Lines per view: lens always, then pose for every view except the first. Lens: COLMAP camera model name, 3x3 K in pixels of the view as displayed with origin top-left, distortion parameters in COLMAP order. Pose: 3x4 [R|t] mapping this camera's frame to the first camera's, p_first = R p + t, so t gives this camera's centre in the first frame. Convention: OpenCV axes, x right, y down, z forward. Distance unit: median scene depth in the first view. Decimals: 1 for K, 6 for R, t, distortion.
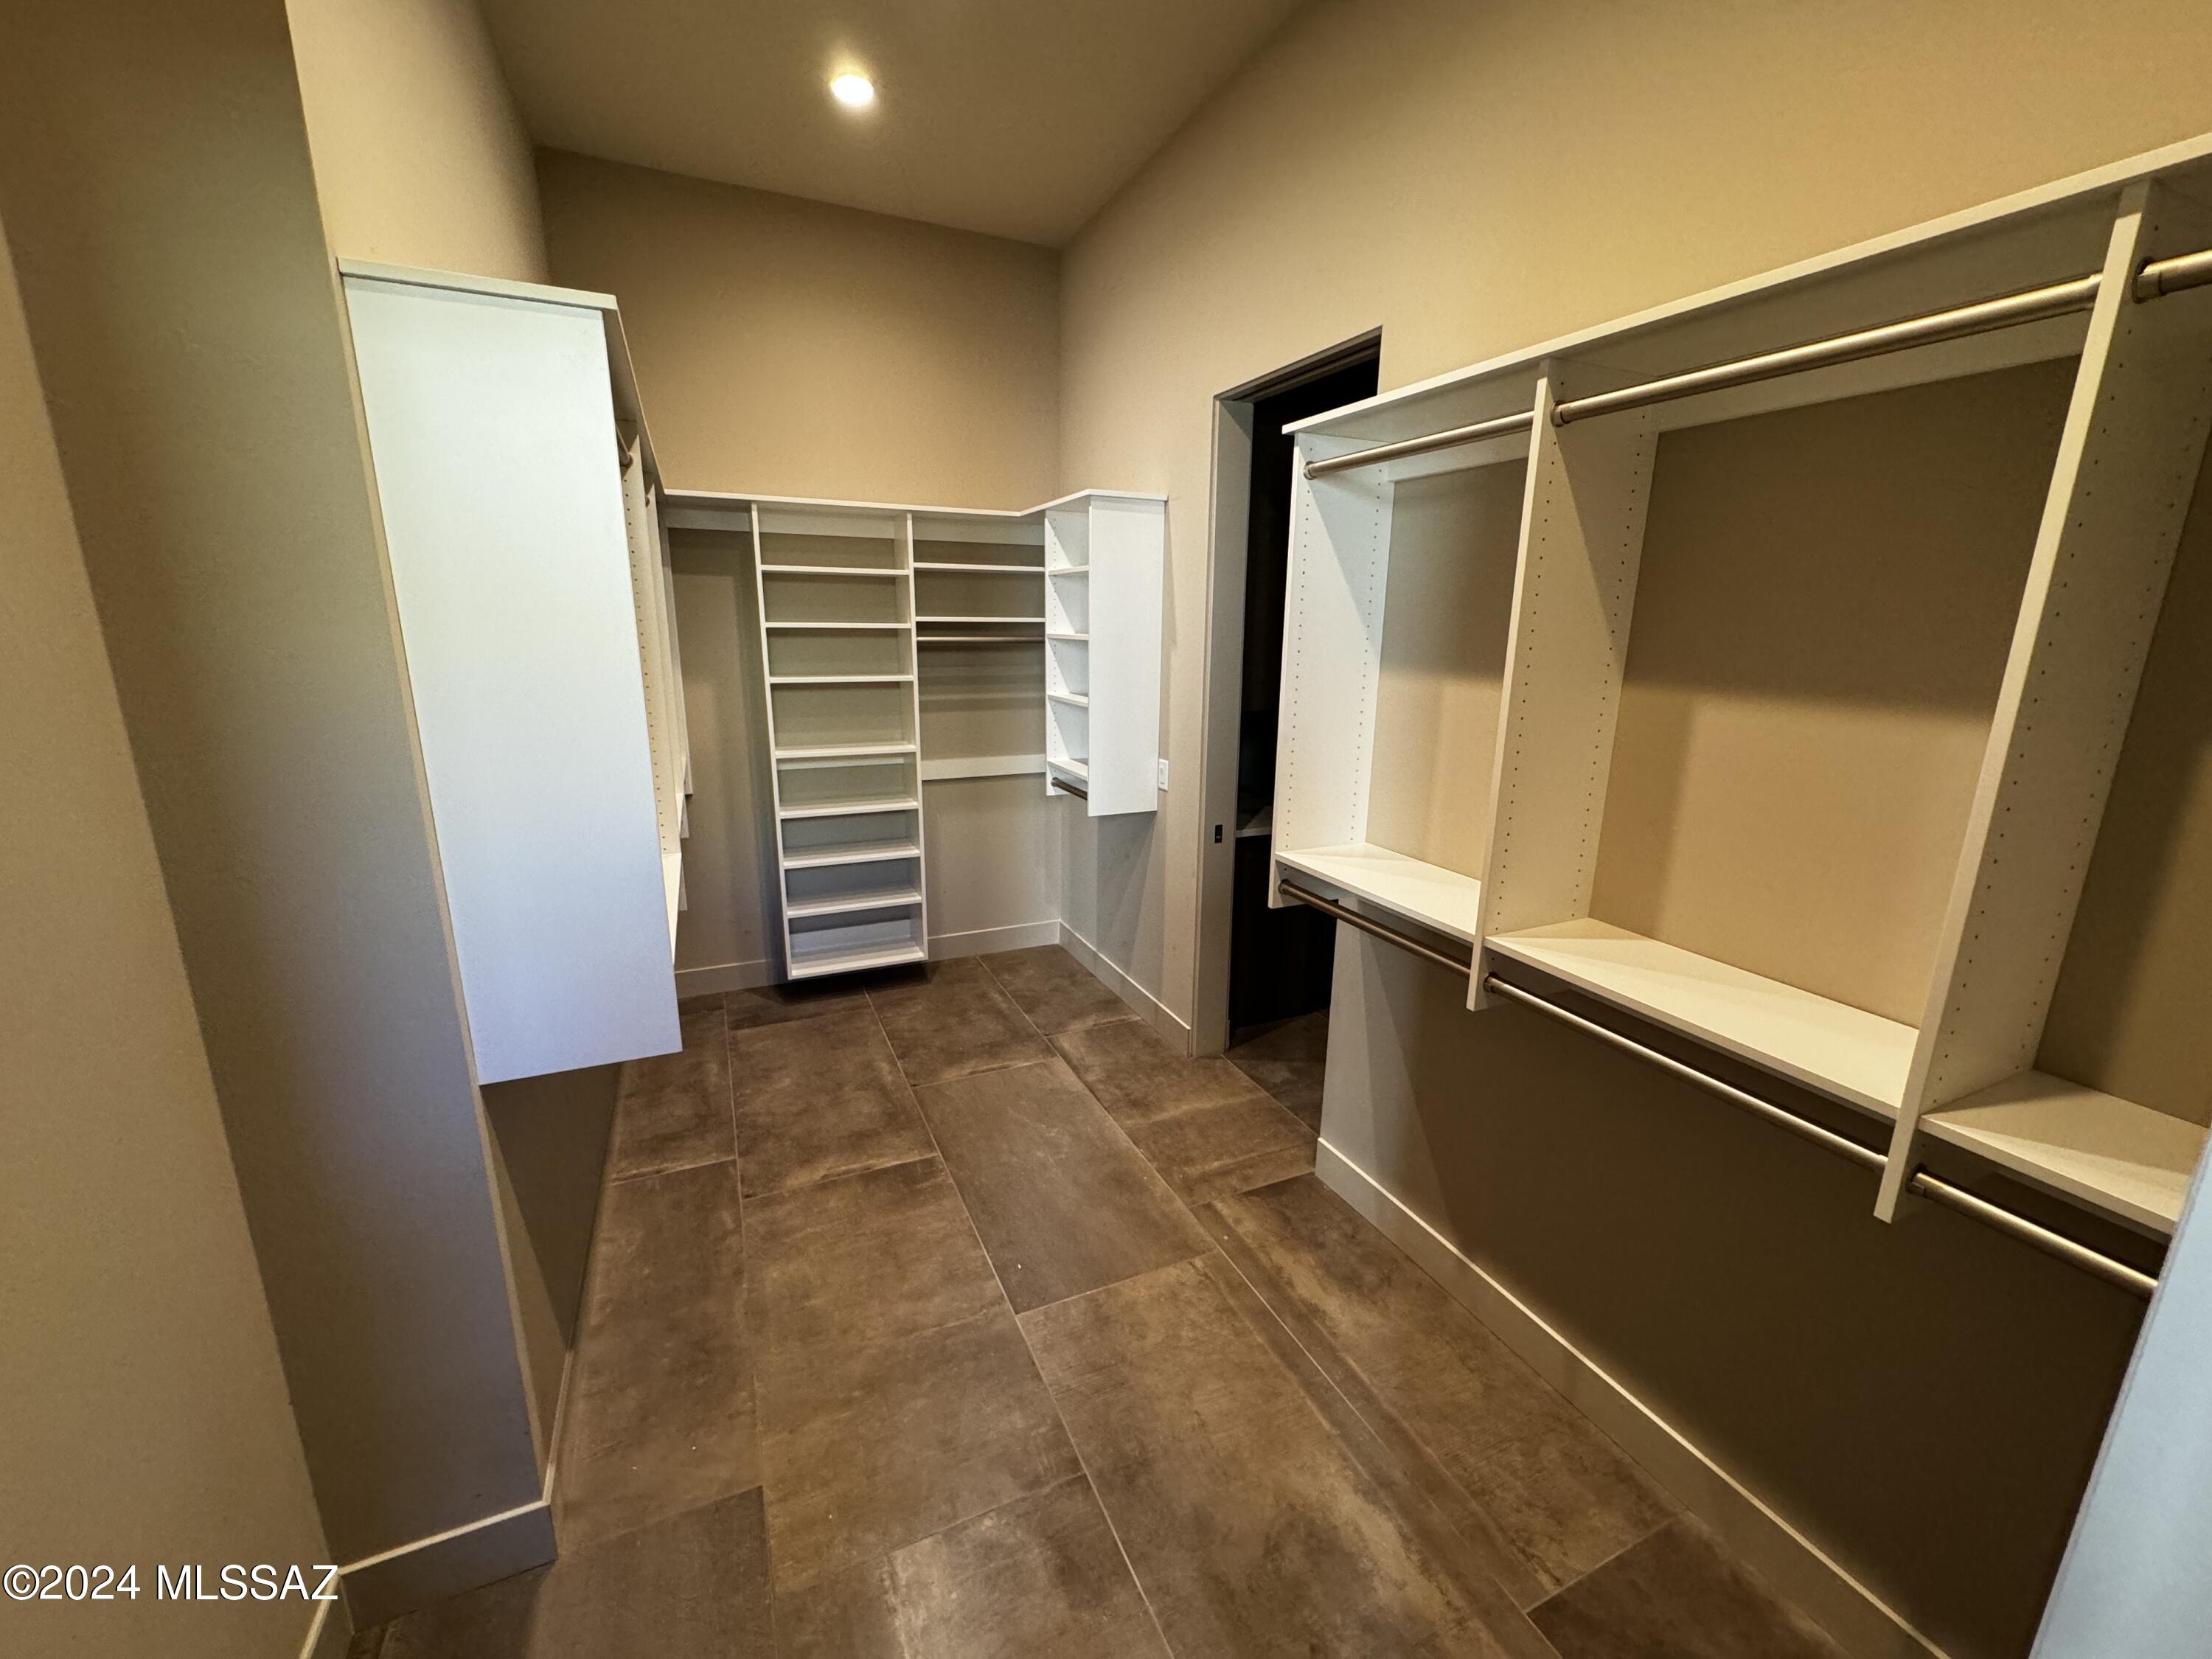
lens RADIAL K [[880.1, 0, 1106.0], [0, 880.1, 829.5], [0, 0, 1]] dist [-0.004074, 0.000097]
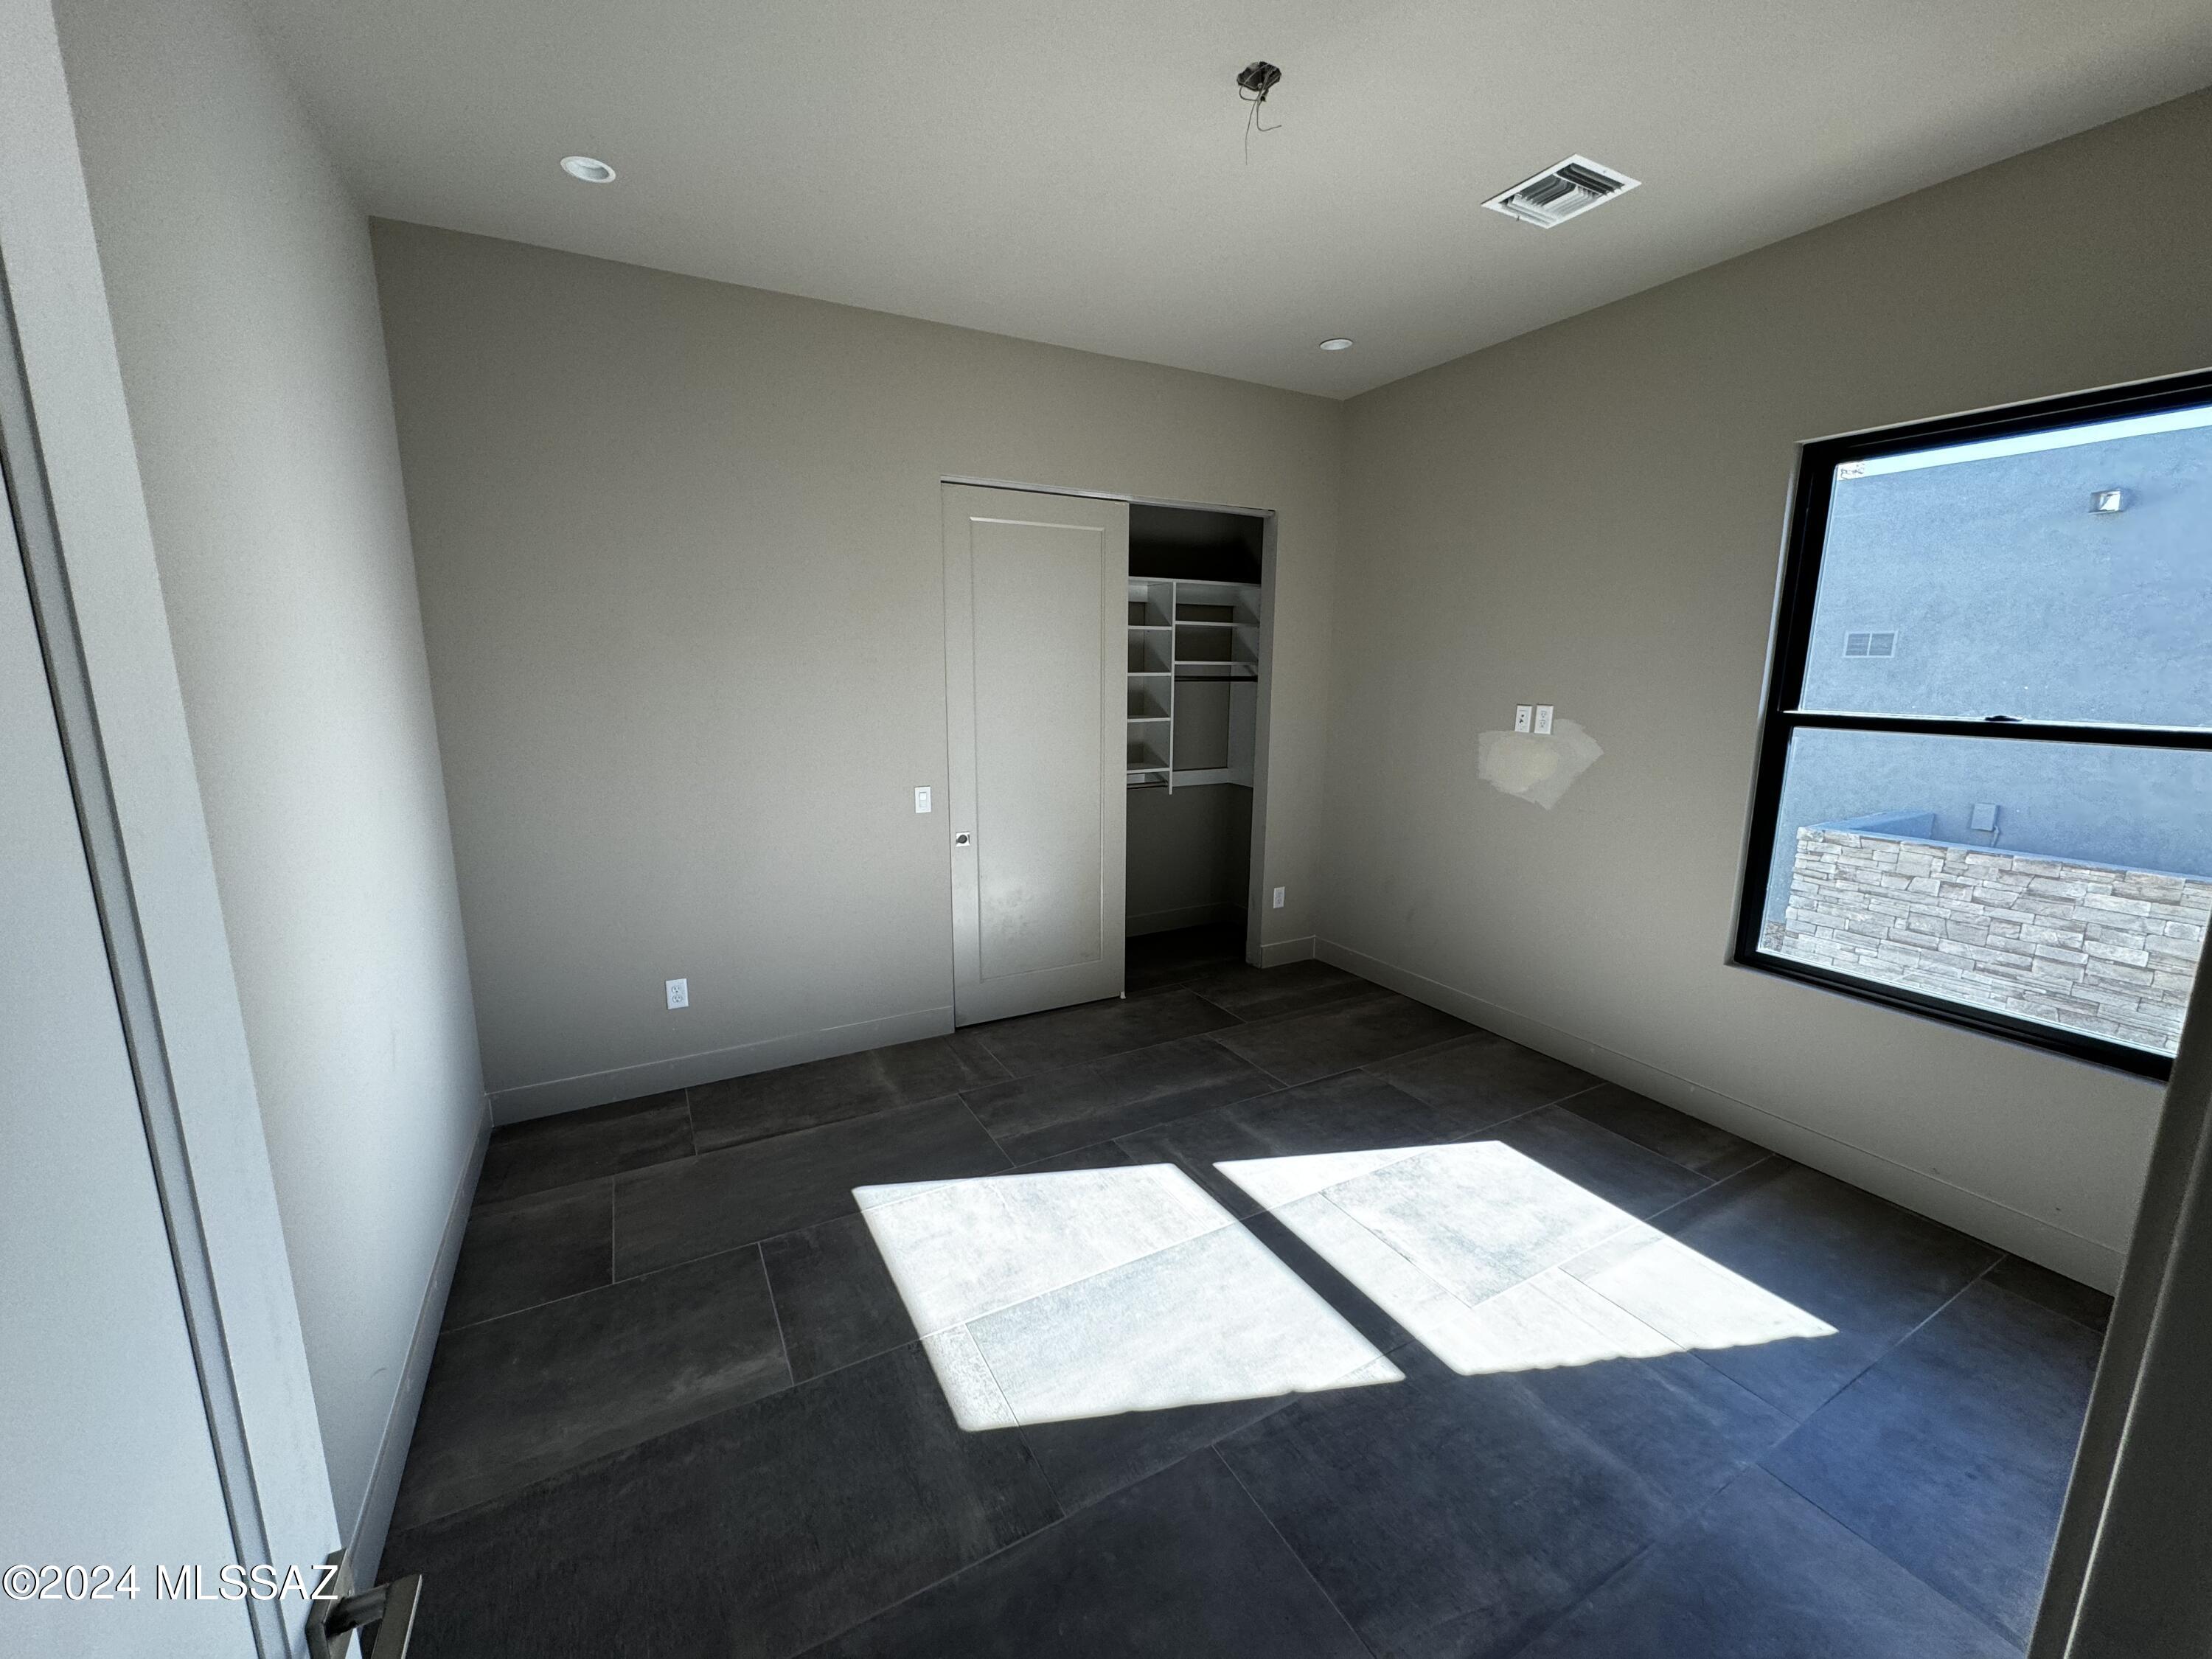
lens RADIAL K [[880.1, 0, 1106.0], [0, 880.1, 829.5], [0, 0, 1]] dist [-0.004074, 0.000097]
pose [[-0.076136, -0.197900, 0.977261, -1.183076], [0.226162, 0.951133, 0.210229, -0.199022], [-0.971110, 0.237025, -0.027658, 0.803699]]
